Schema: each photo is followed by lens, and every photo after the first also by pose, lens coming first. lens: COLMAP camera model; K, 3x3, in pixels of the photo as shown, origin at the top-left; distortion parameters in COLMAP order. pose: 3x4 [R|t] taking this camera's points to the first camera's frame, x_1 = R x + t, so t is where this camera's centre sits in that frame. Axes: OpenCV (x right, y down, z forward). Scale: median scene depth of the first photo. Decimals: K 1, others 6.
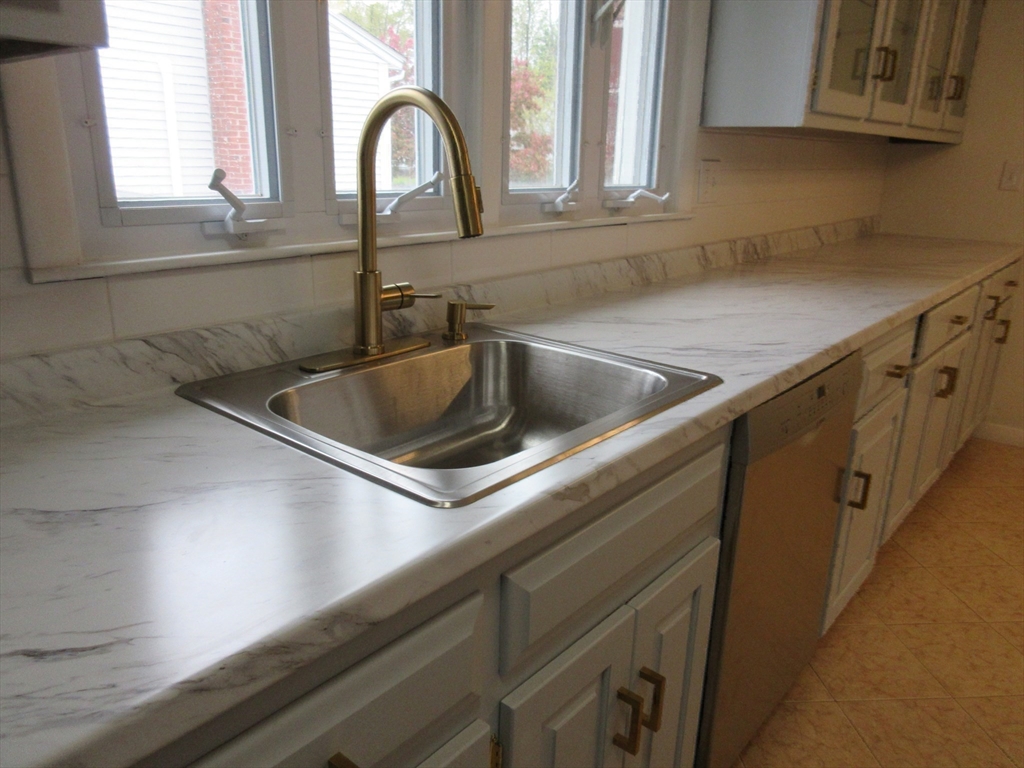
lens RADIAL K [[758.7, 0, 512.0], [0, 758.7, 384.0], [0, 0, 1]] dist [0.005117, 0.008030]
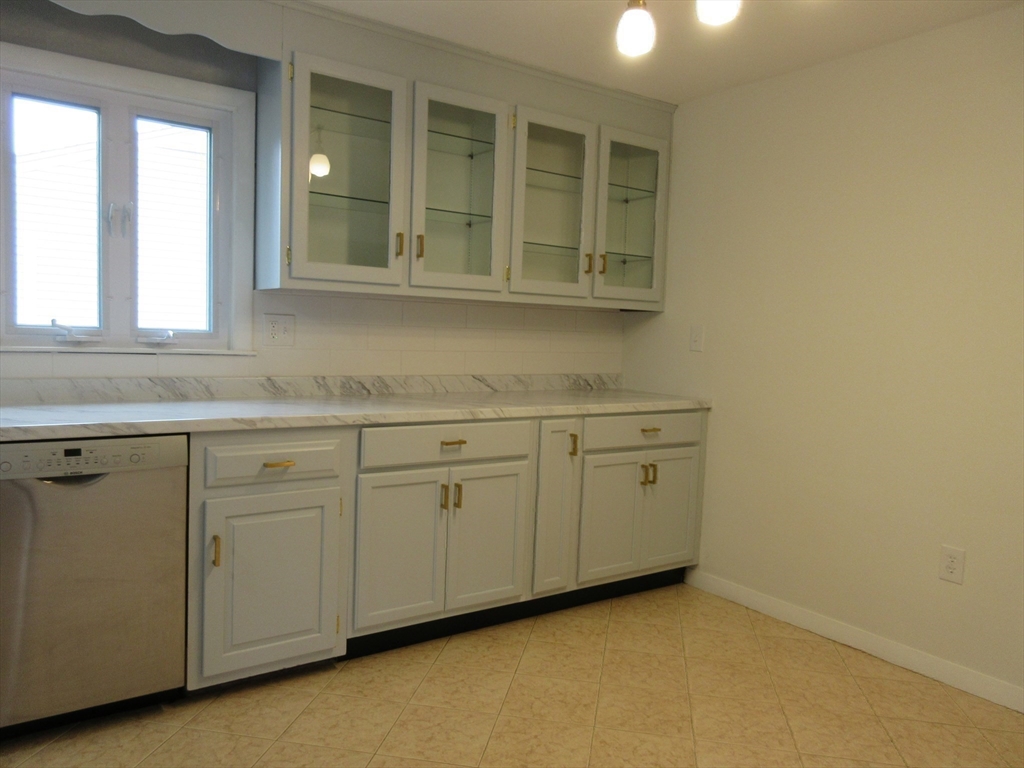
lens RADIAL K [[758.7, 0, 512.0], [0, 758.7, 384.0], [0, 0, 1]] dist [0.005117, 0.008030]
pose [[0.967824, 0.023381, -0.250539, 1.134025], [-0.082073, 0.970555, -0.226467, 0.105109], [0.237867, 0.239743, 0.941245, -0.146173]]
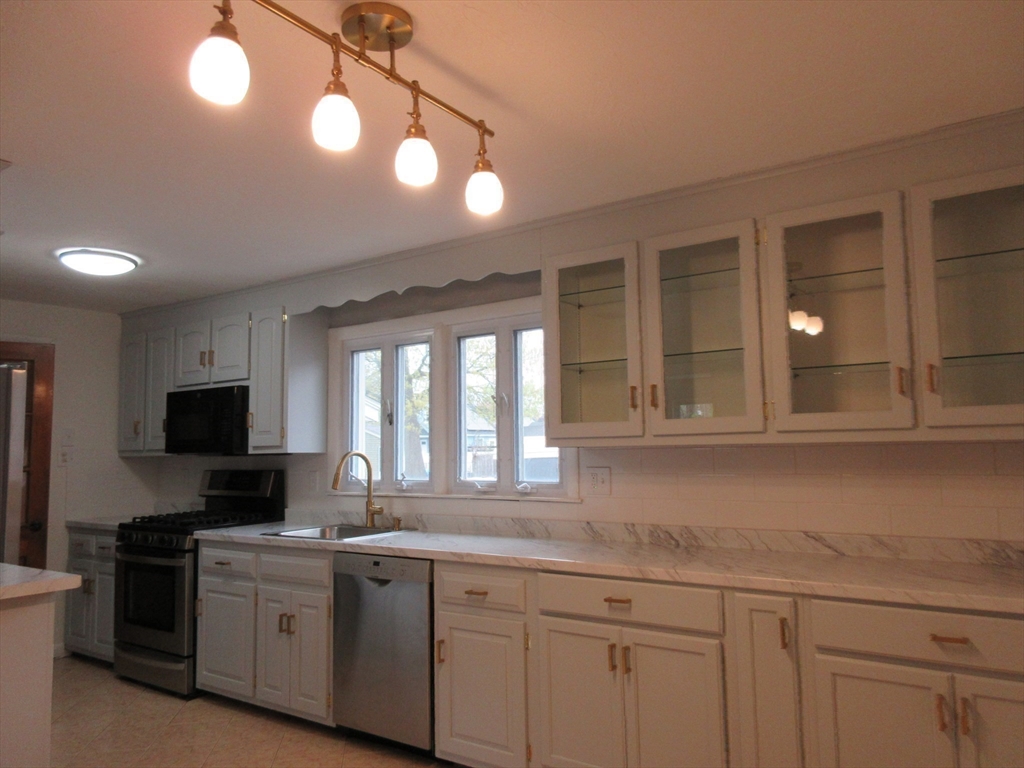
lens RADIAL K [[758.7, 0, 512.0], [0, 758.7, 384.0], [0, 0, 1]] dist [0.005117, 0.008030]
pose [[0.083826, -0.118547, -0.989404, 2.030951], [-0.279662, 0.950195, -0.137543, -0.222284], [0.956432, 0.288228, 0.046498, 0.814107]]
